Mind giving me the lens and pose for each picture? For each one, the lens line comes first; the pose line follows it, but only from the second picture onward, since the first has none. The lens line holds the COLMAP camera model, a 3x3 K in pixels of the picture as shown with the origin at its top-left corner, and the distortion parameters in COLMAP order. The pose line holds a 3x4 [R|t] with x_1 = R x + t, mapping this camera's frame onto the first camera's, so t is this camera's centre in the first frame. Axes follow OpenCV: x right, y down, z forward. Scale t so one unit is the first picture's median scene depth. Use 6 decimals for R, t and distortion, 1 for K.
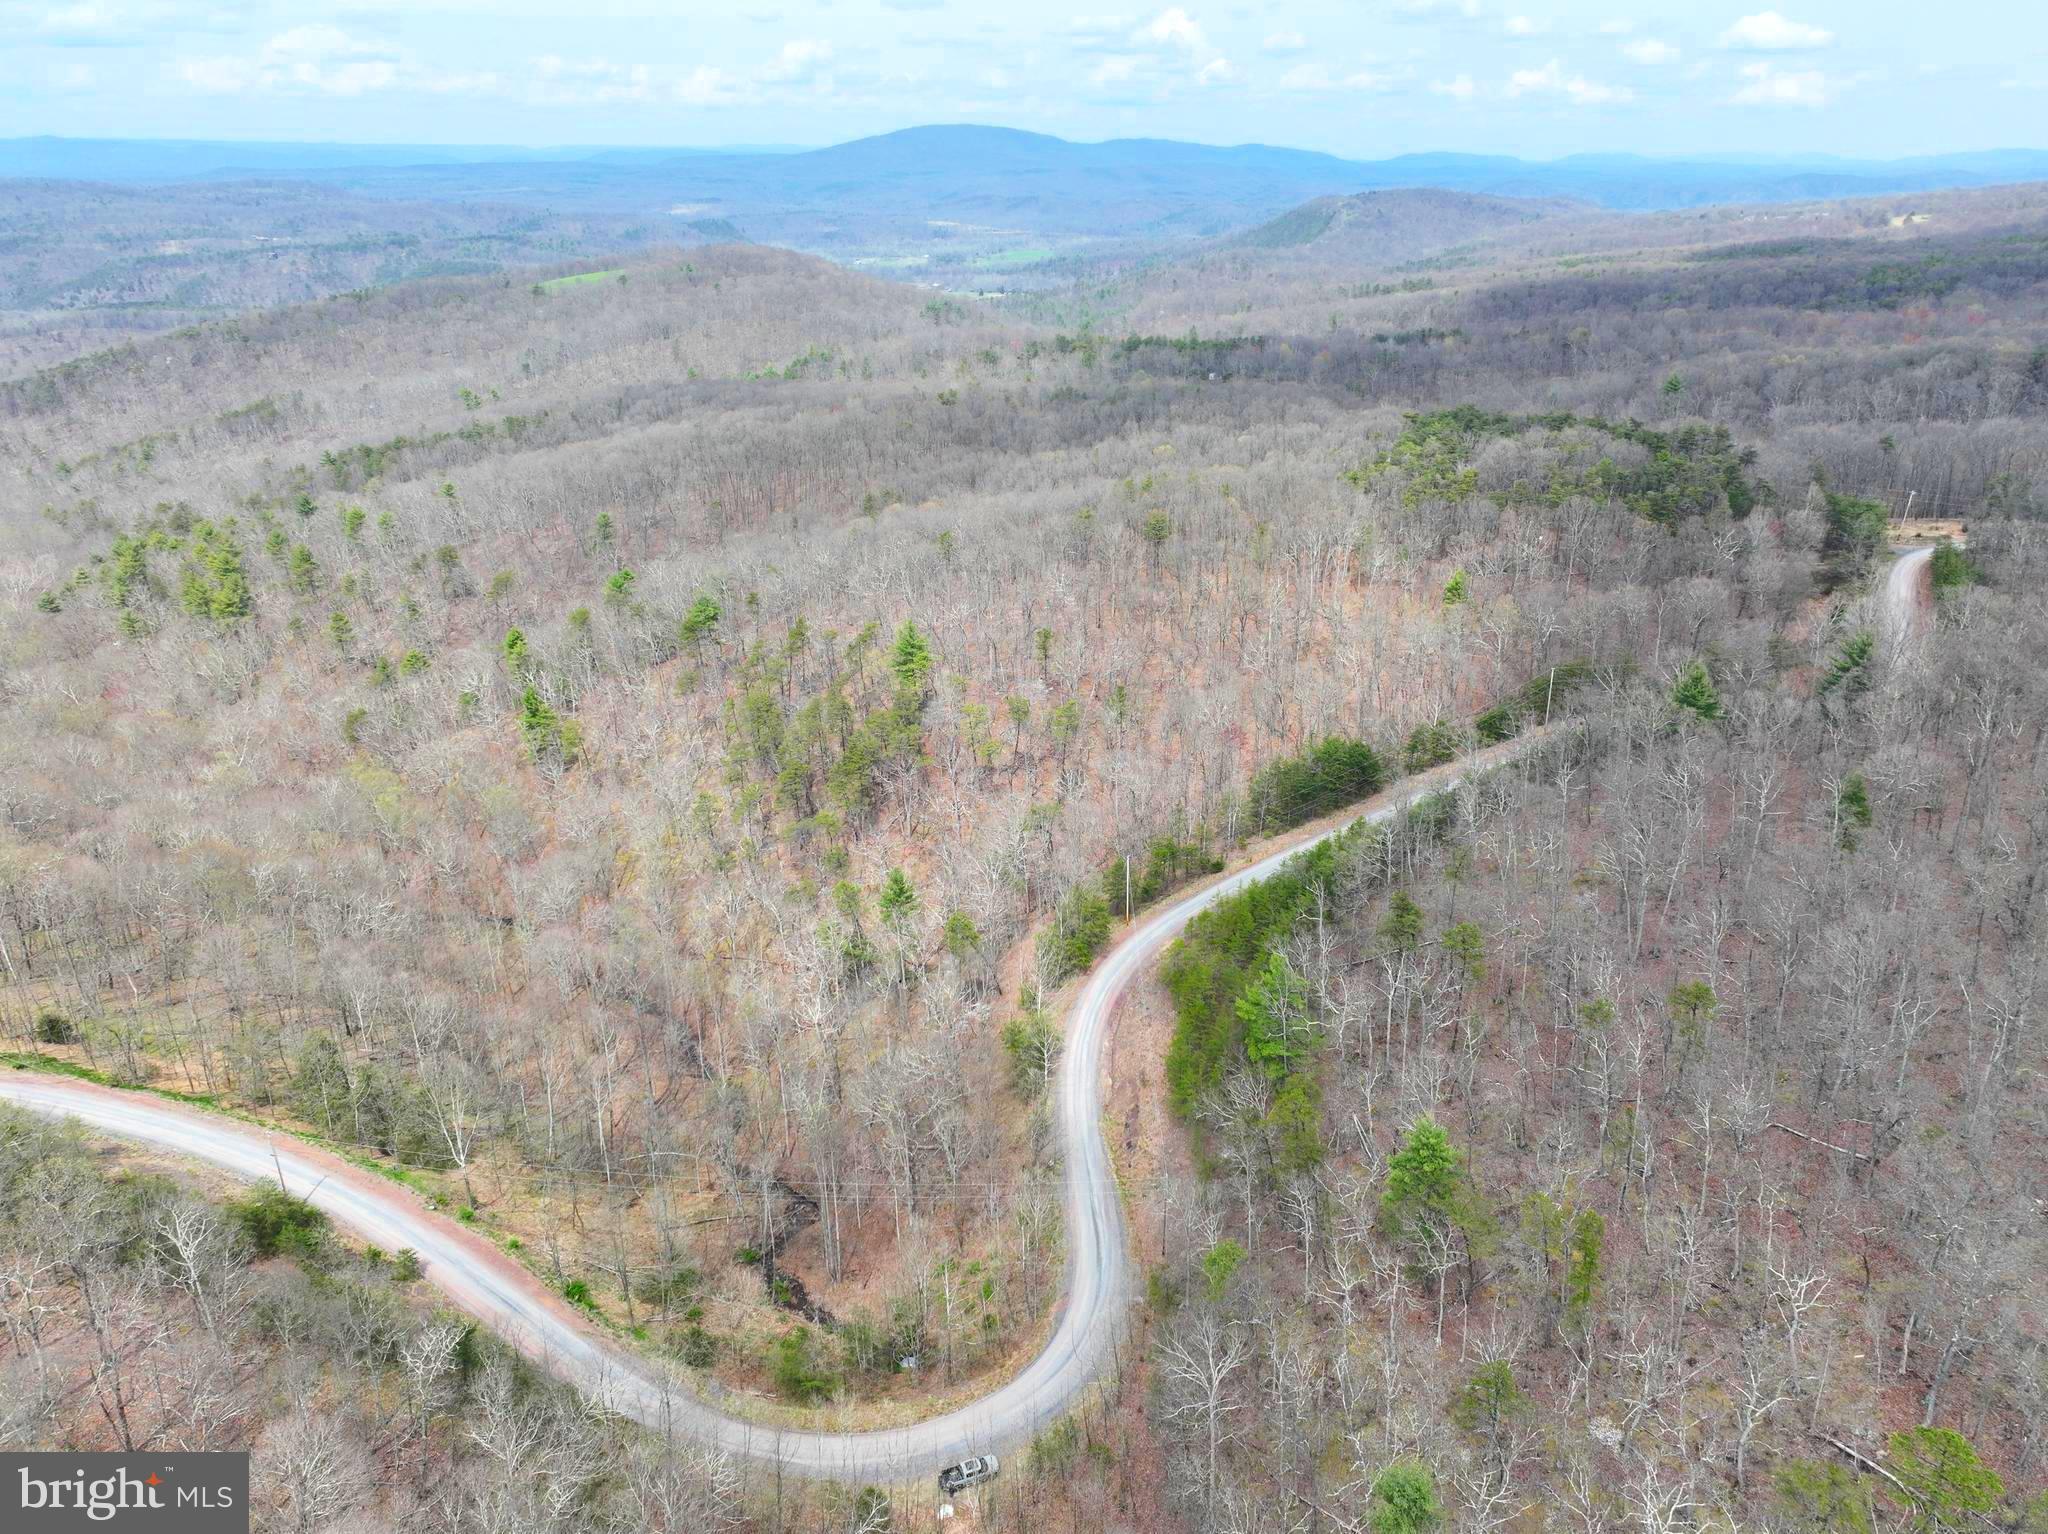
lens RADIAL K [[1444.9, 0, 1024.5], [0, 1444.9, 769.5], [0, 0, 1]] dist [0.003507, 0.015996]
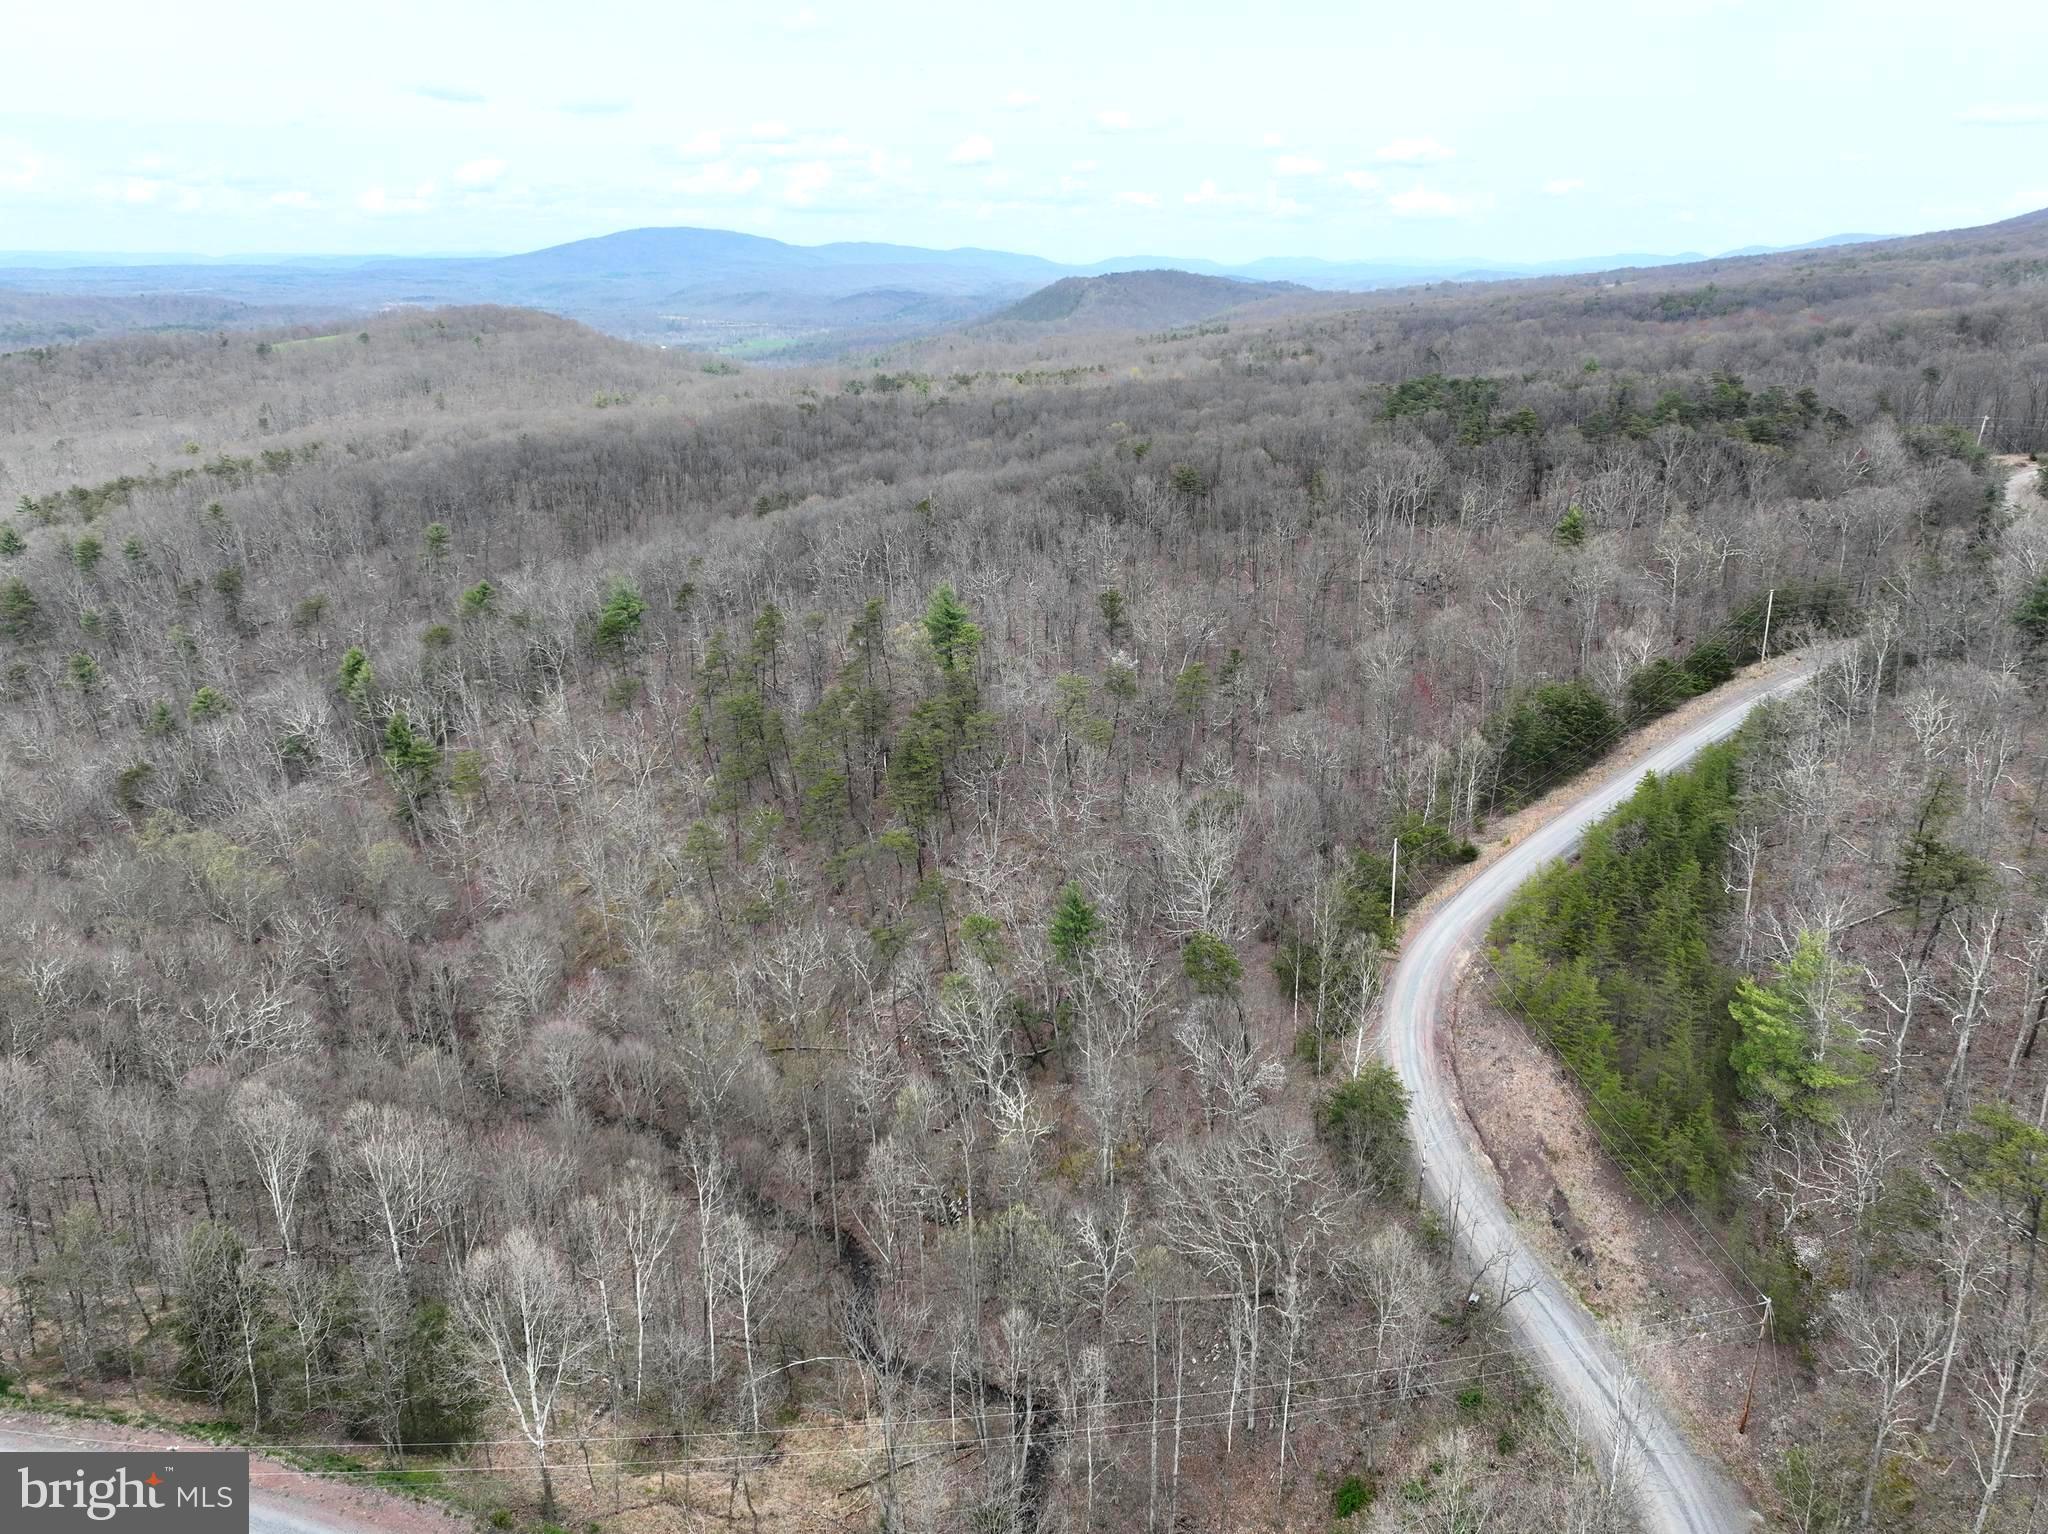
lens RADIAL K [[1444.9, 0, 1022.5], [0, 1444.9, 766.7], [0, 0, 1]] dist [0.003507, 0.015996]
pose [[0.982785, -0.065814, 0.172633, -0.128199], [0.077498, 0.995073, -0.061829, 0.030513], [-0.167713, 0.074144, 0.983044, 0.186606]]
